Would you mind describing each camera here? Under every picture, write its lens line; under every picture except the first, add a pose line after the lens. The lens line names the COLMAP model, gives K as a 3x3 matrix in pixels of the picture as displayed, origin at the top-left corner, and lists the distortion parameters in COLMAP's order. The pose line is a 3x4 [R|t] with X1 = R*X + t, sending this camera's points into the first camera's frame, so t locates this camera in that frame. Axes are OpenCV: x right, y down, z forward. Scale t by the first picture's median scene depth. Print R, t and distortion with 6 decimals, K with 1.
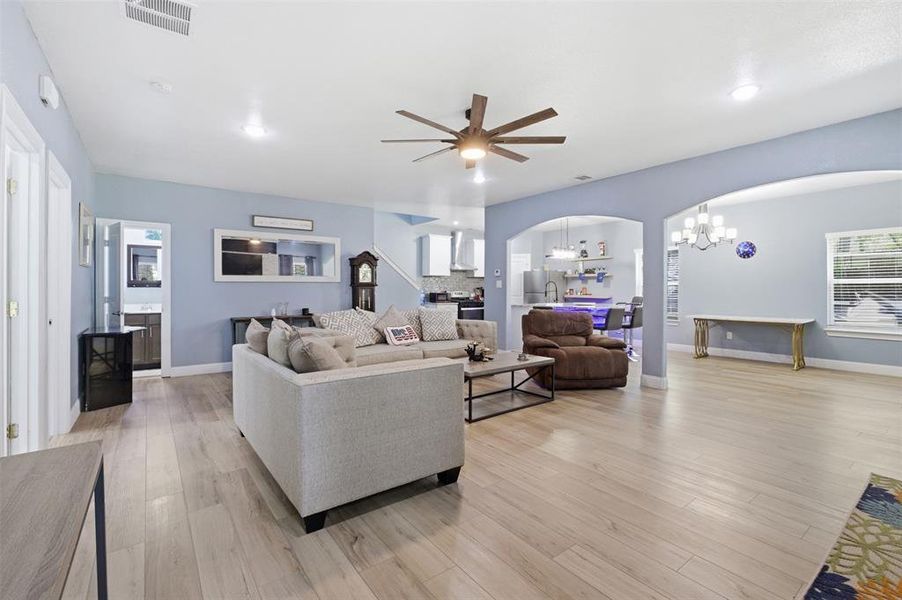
lens RADIAL K [[403.8, 0, 447.3], [0, 403.8, 289.7], [0, 0, 1]] dist [-0.001824, -0.000072]
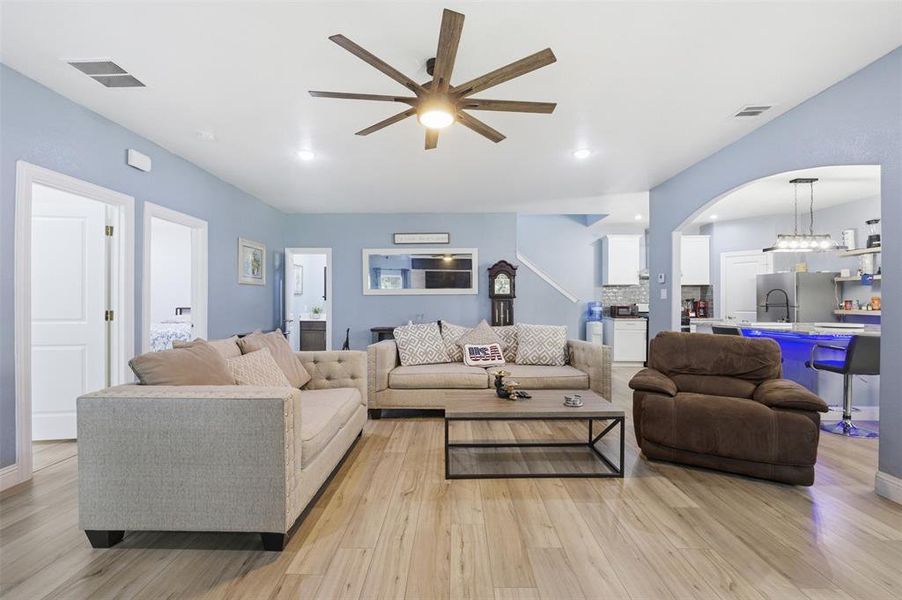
lens RADIAL K [[400.6, 0, 453.5], [0, 400.6, 300.9], [0, 0, 1]] dist [-0.009017, 0.000241]
pose [[0.796504, -0.003724, -0.604622, 0.262716], [0.001111, 0.999988, -0.004695, 0.001311], [0.604632, 0.003068, 0.796499, 0.209856]]
